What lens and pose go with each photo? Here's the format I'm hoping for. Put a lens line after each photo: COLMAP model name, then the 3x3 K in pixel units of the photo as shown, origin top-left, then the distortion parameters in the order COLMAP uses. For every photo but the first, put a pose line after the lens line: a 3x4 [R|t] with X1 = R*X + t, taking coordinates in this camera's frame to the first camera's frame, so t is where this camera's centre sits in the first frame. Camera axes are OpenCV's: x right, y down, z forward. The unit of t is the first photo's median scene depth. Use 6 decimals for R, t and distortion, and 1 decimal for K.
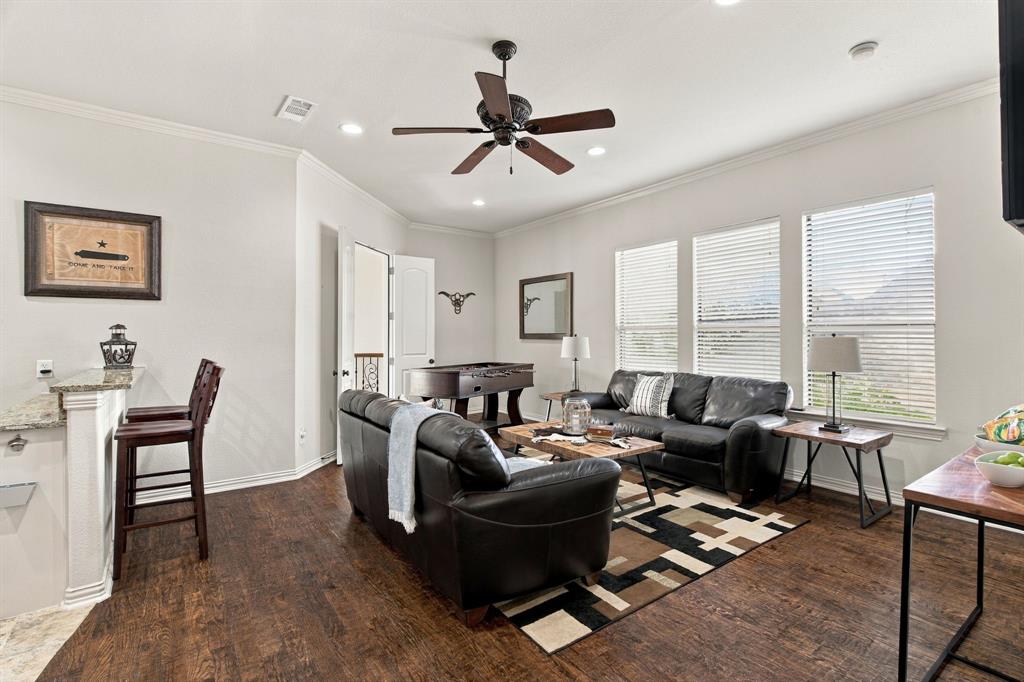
lens RADIAL K [[465.4, 0, 511.1], [0, 465.4, 335.4], [0, 0, 1]] dist [0.004334, -0.000174]
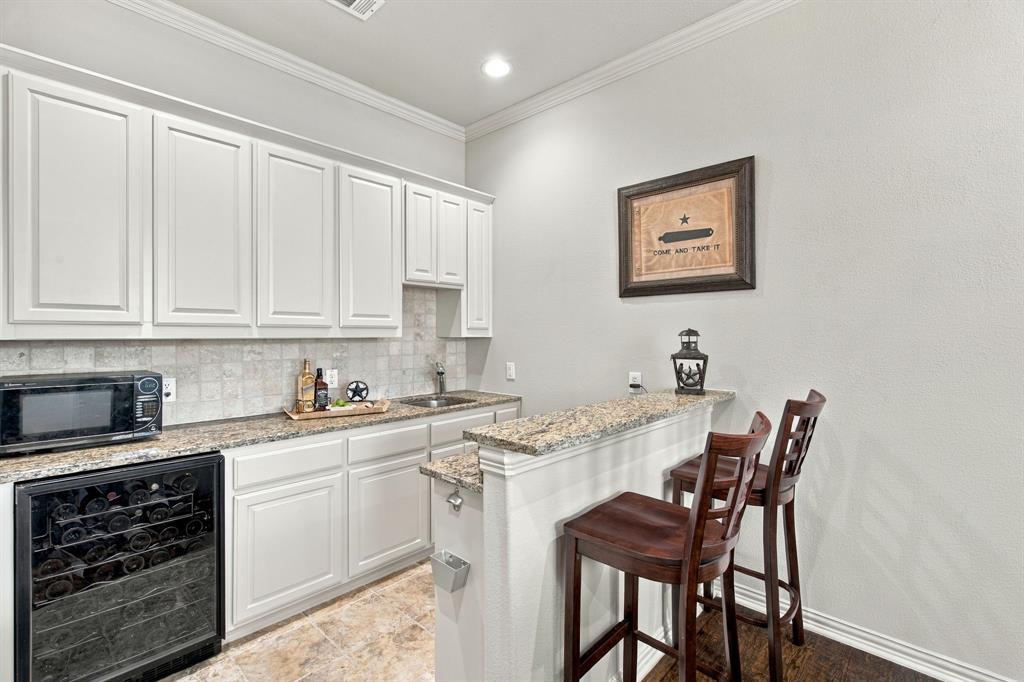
lens RADIAL K [[465.4, 0, 509.4], [0, 465.4, 333.1], [0, 0, 1]] dist [0.004334, -0.000174]
pose [[0.190129, 0.000574, -0.981759, -0.213605], [-0.001820, 0.999998, 0.000232, -0.016969], [0.981757, 0.001743, 0.190130, 0.603094]]
